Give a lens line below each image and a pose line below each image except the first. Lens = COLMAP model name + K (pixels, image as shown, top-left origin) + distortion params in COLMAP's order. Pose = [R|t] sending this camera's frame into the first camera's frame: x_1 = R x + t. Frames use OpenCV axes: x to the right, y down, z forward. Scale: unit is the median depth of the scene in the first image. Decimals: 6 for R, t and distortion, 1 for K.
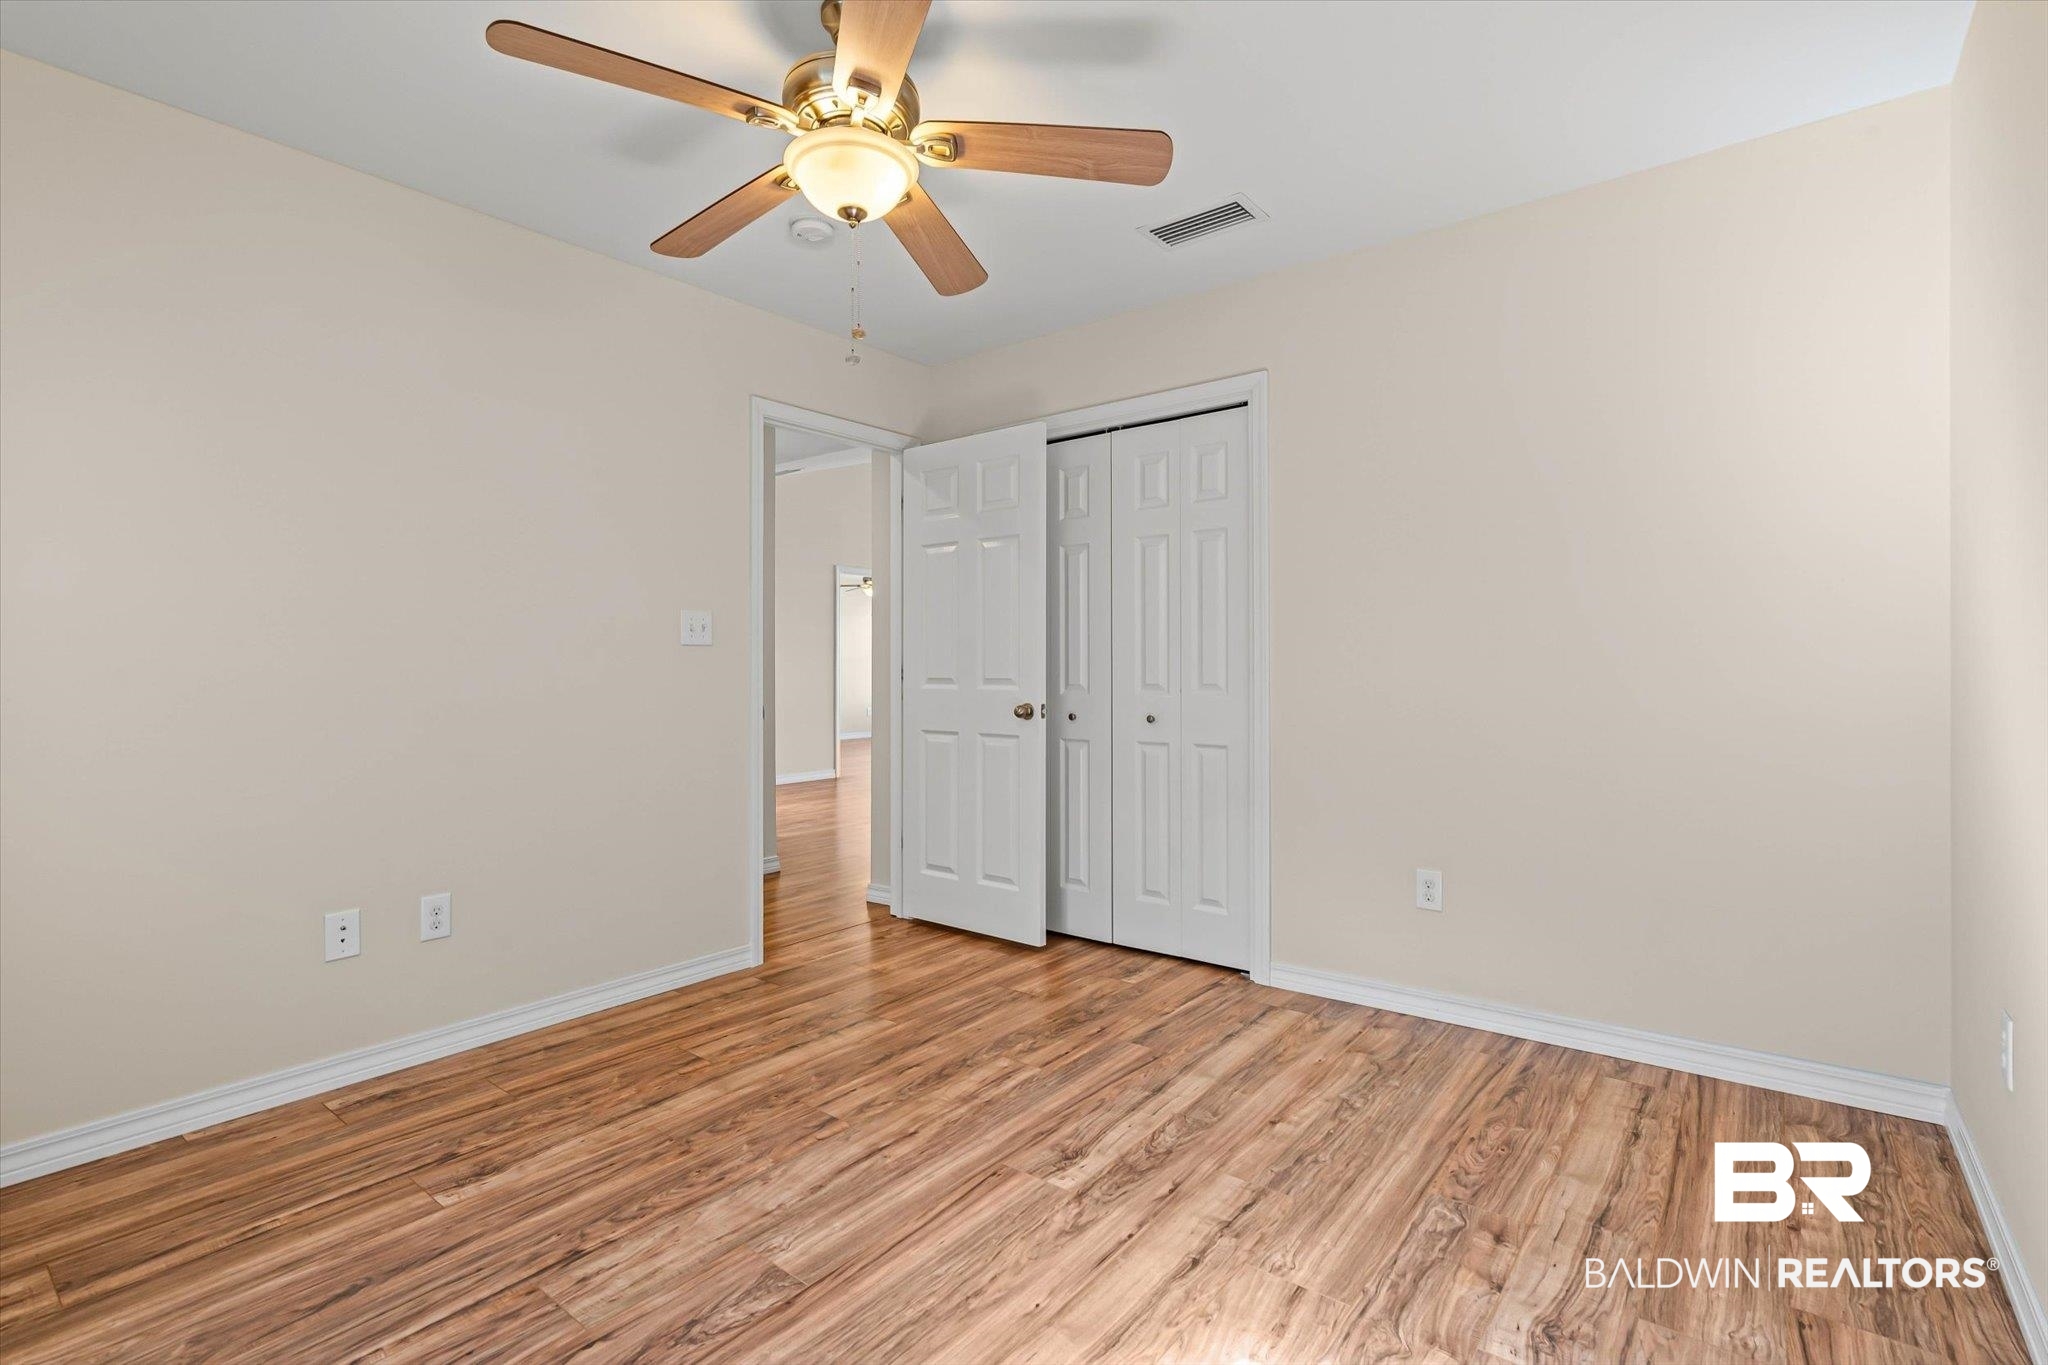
lens RADIAL K [[944.6, 0, 1017.5], [0, 944.6, 676.5], [0, 0, 1]] dist [0.002810, 0.000093]
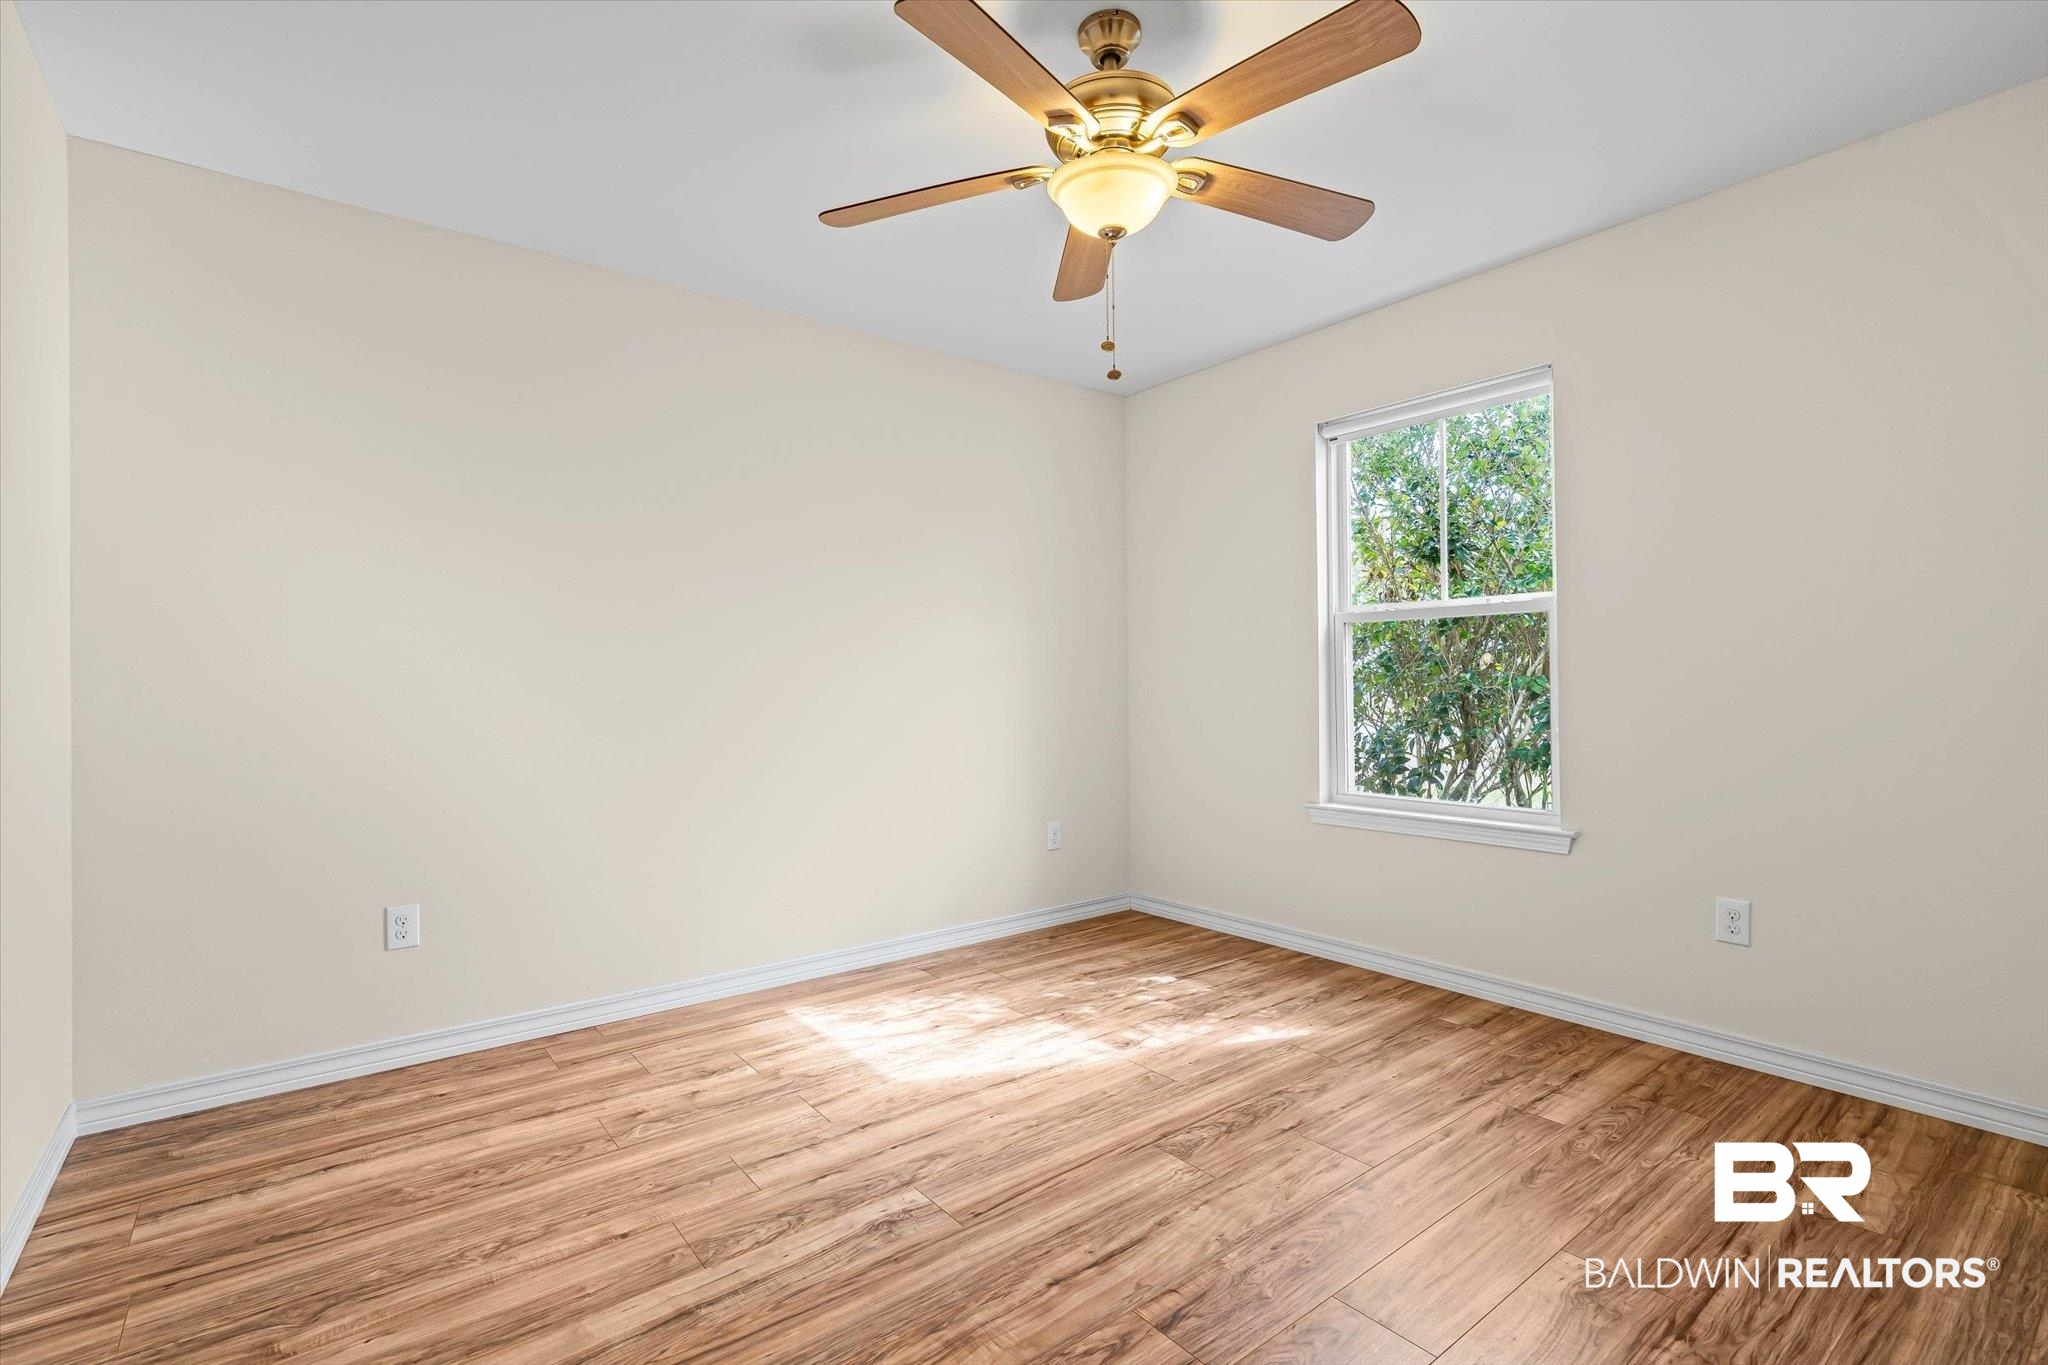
lens RADIAL K [[944.6, 0, 1017.5], [0, 944.6, 676.5], [0, 0, 1]] dist [0.002810, 0.000093]
pose [[-0.971596, 0.017240, 0.236017, -0.292658], [0.018336, 0.999829, 0.002452, -0.013109], [-0.235934, 0.006710, -0.971746, 1.883073]]
